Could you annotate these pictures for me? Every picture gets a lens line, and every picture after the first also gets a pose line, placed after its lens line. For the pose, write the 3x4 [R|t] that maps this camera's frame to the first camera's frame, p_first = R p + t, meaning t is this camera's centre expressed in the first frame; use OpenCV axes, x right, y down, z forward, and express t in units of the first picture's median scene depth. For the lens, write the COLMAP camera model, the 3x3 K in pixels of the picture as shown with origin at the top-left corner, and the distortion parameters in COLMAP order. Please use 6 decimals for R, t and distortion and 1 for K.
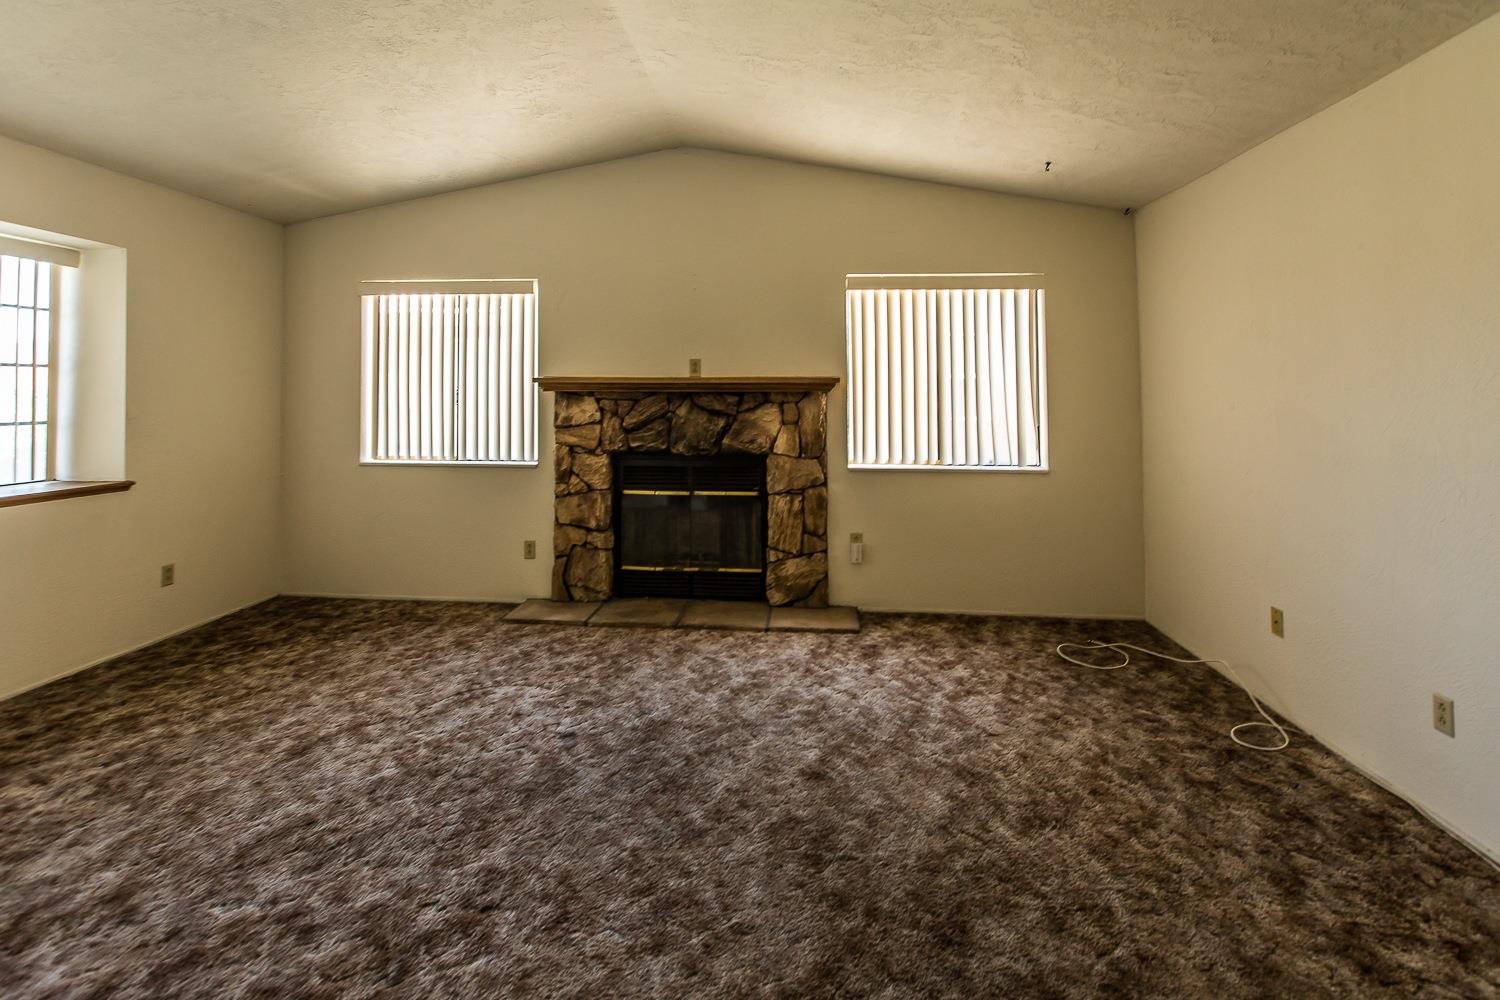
lens RADIAL K [[705.7, 0, 752.7], [0, 705.7, 495.6], [0, 0, 1]] dist [-0.001695, 0.000367]
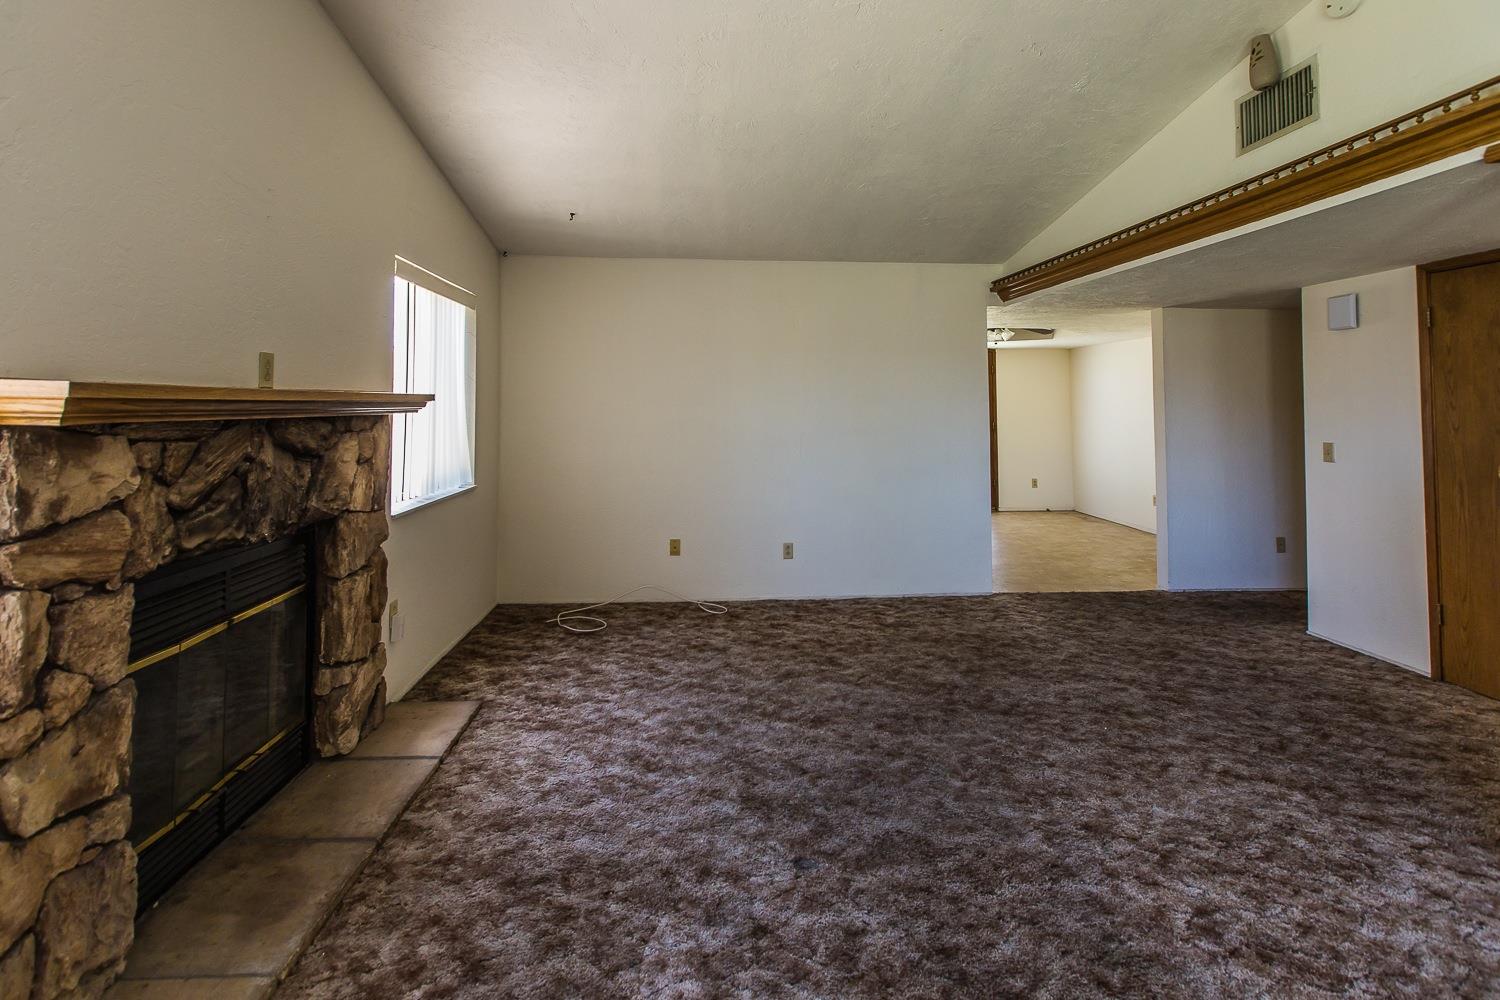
lens RADIAL K [[705.7, 0, 752.7], [0, 705.7, 495.6], [0, 0, 1]] dist [-0.001695, 0.000367]
pose [[-0.150010, -0.130529, 0.980030, -0.648295], [0.139585, 0.978522, 0.151694, -0.120749], [-0.978781, 0.159553, -0.128568, 0.736137]]
